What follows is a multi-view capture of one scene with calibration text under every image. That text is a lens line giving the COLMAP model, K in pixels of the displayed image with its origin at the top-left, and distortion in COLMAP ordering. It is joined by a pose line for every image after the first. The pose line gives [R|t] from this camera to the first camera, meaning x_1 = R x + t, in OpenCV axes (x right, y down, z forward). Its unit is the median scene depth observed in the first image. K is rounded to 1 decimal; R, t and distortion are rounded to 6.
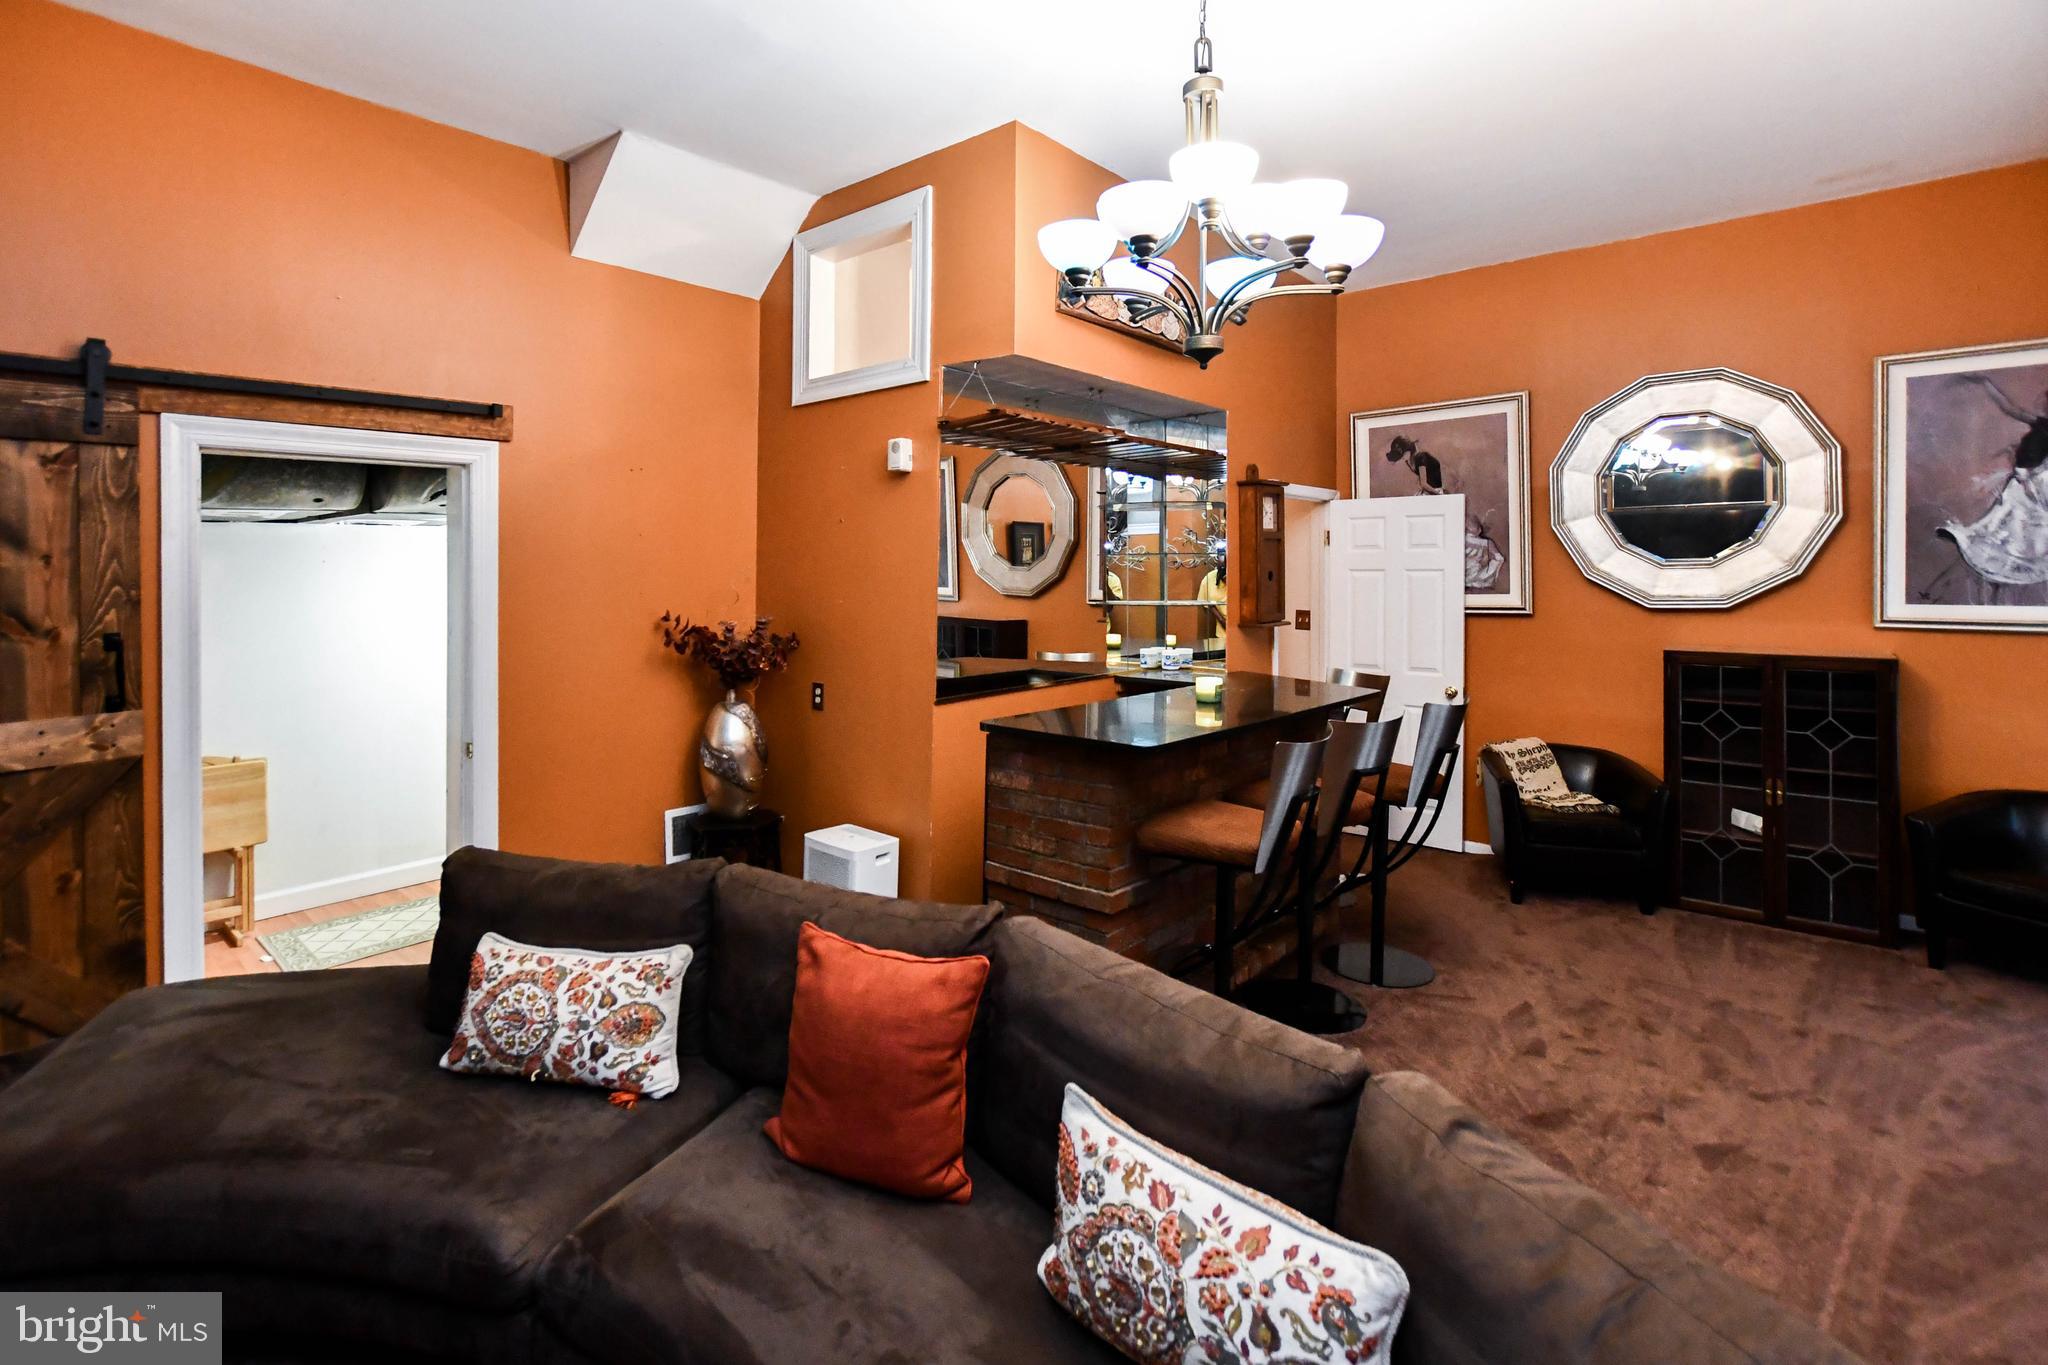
lens RADIAL K [[931.0, 0, 993.2], [0, 931.0, 581.4], [0, 0, 1]] dist [-0.011110, 0.001999]
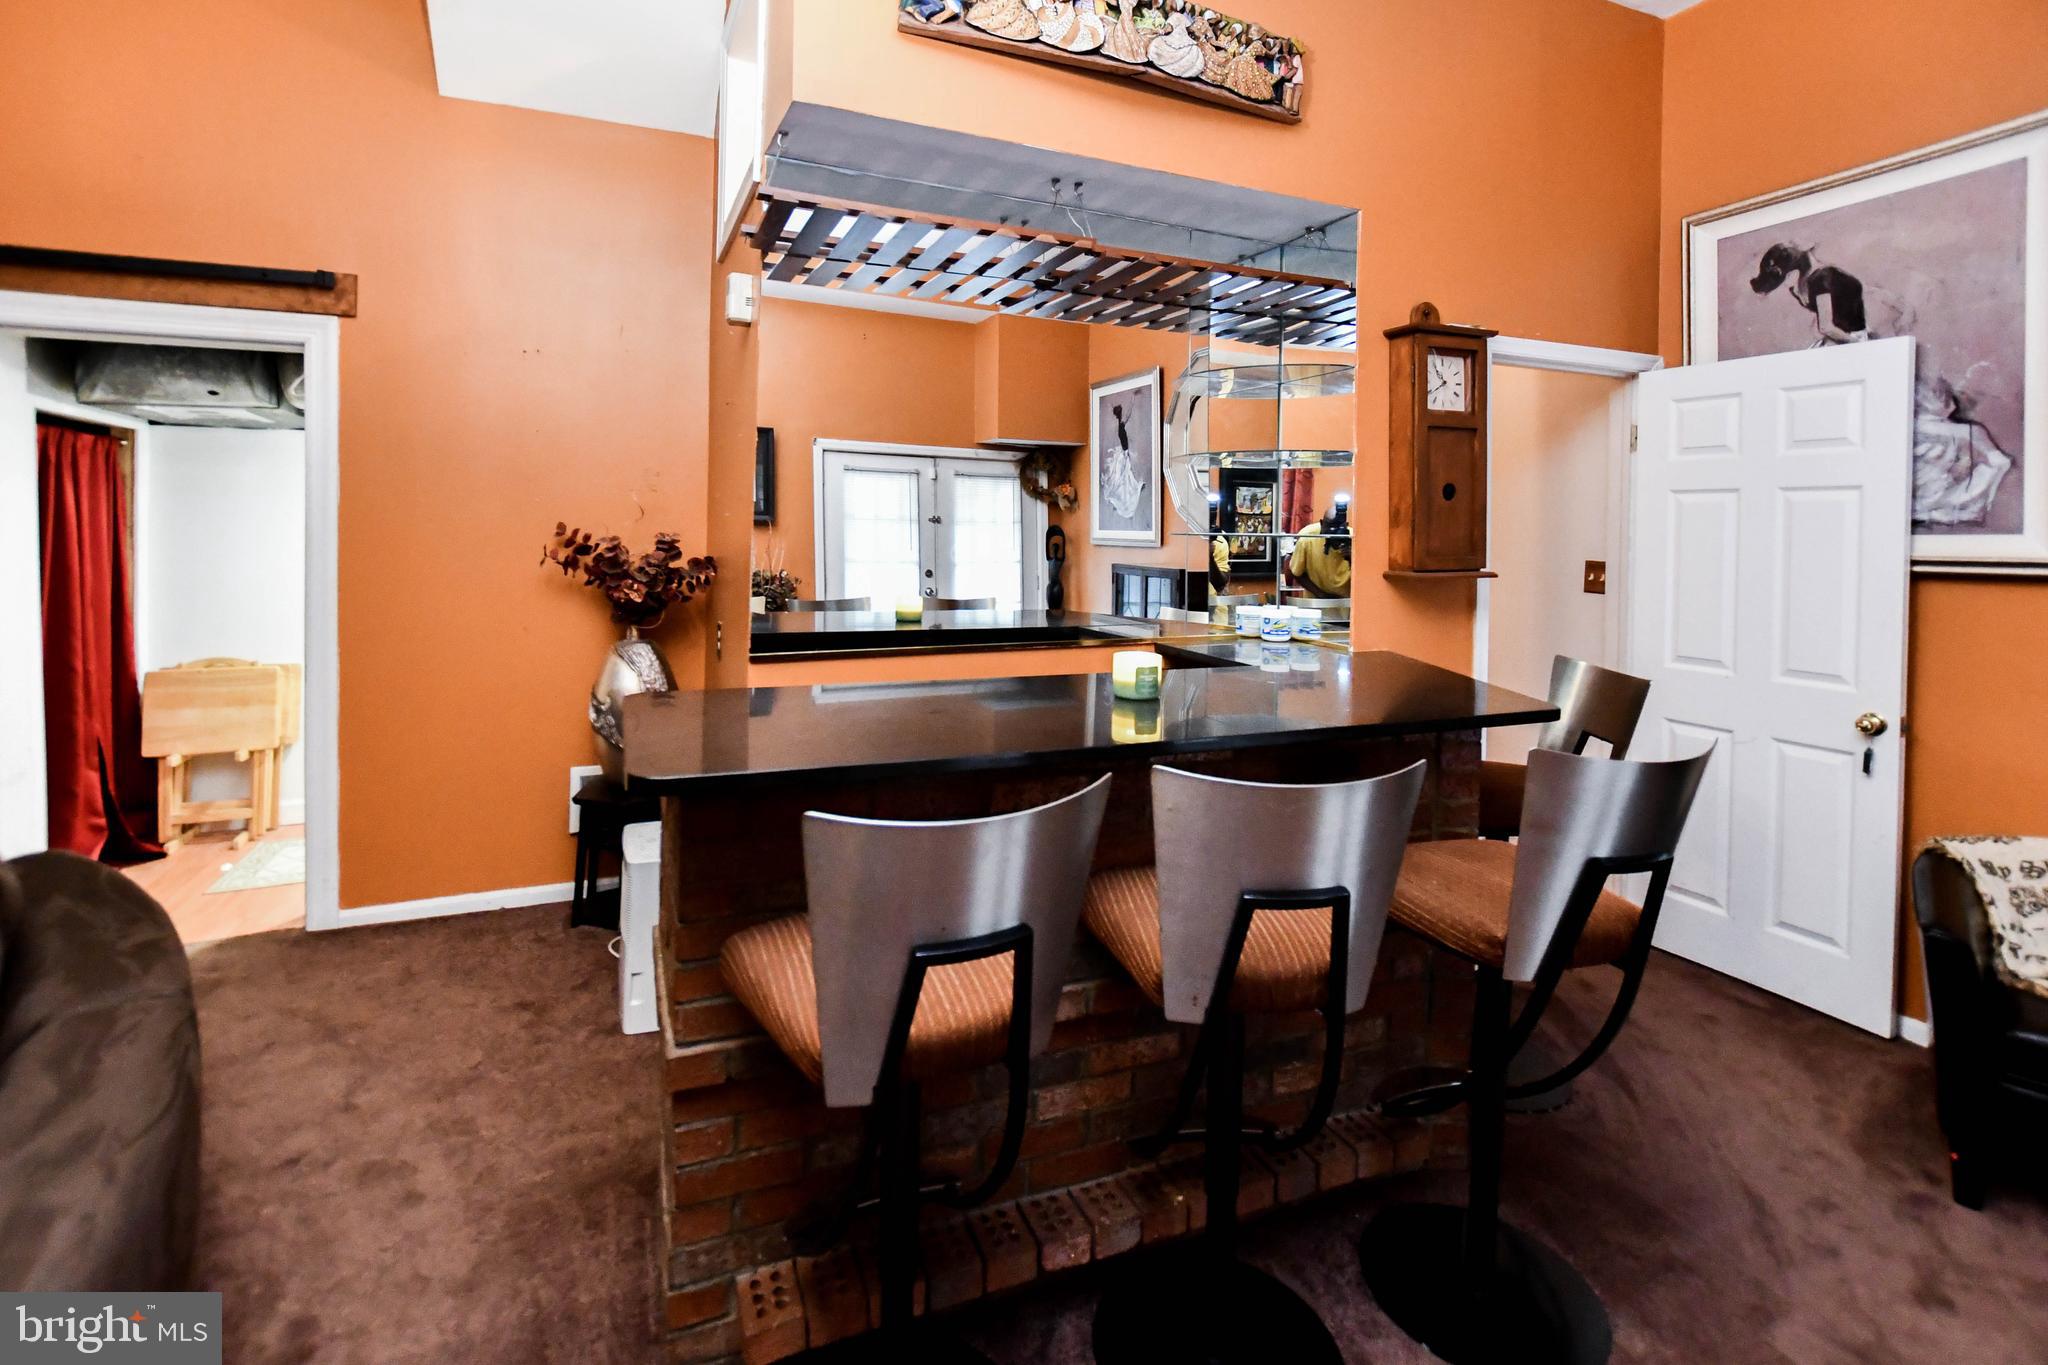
lens RADIAL K [[931.0, 0, 1008.3], [0, 931.0, 542.1], [0, 0, 1]] dist [-0.011110, 0.001999]
pose [[0.905671, 0.023152, -0.423349, 0.371897], [-0.023882, 0.999708, 0.003580, 0.037784], [0.423309, 0.006868, 0.905959, 0.452414]]
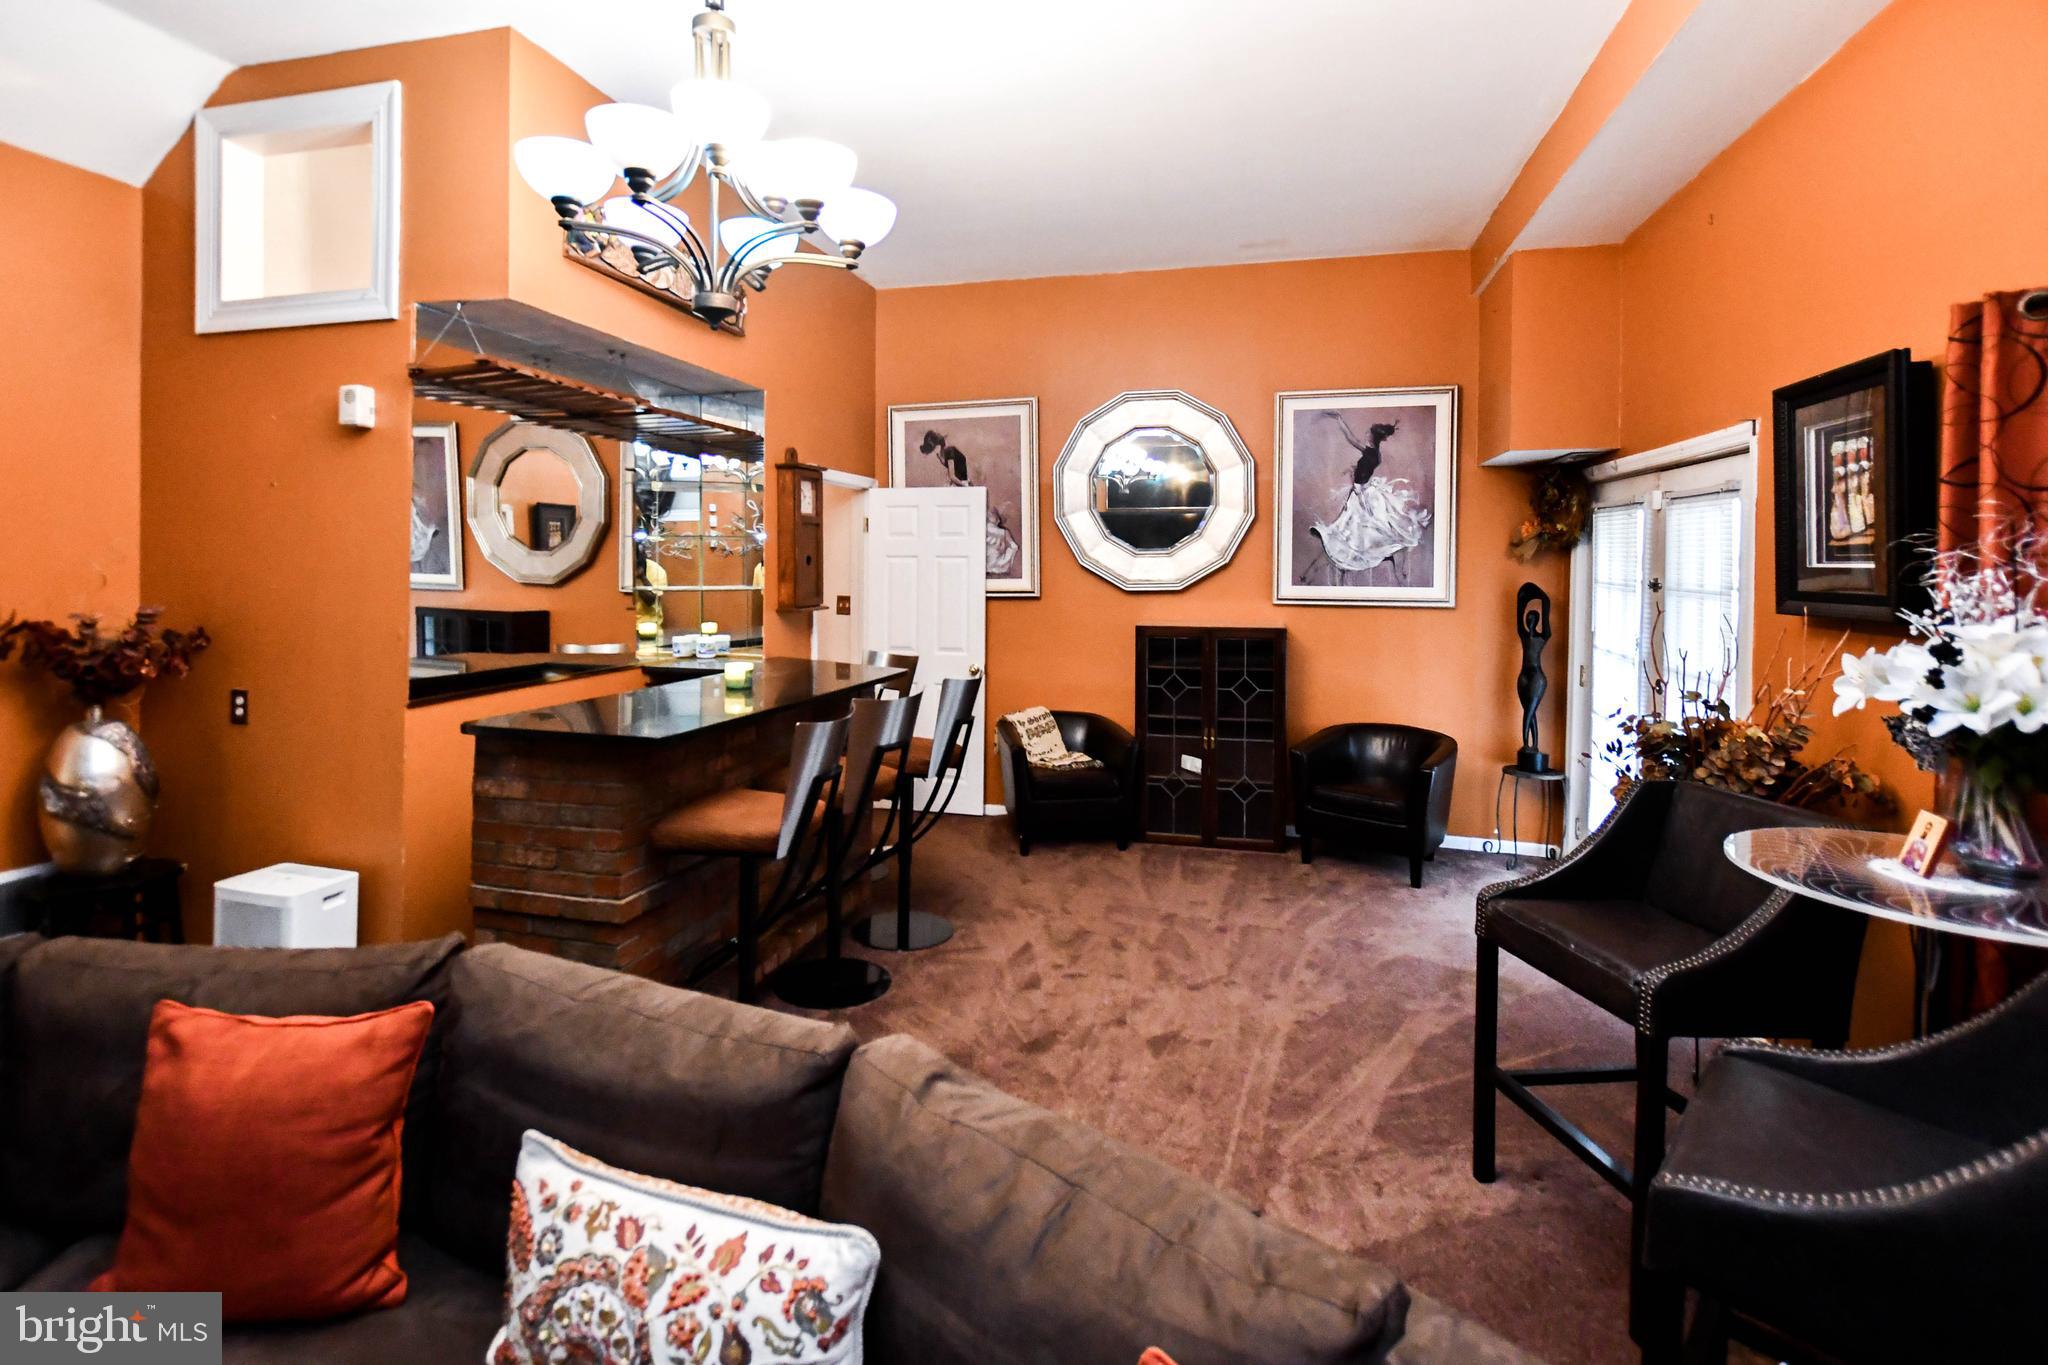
lens RADIAL K [[931.0, 0, 990.9], [0, 931.0, 591.0], [0, 0, 1]] dist [-0.011110, 0.001999]
pose [[0.896256, -0.005416, 0.443505, 0.037689], [-0.002785, 0.999837, 0.017838, 0.010739], [-0.443529, -0.017223, 0.896095, 0.021840]]
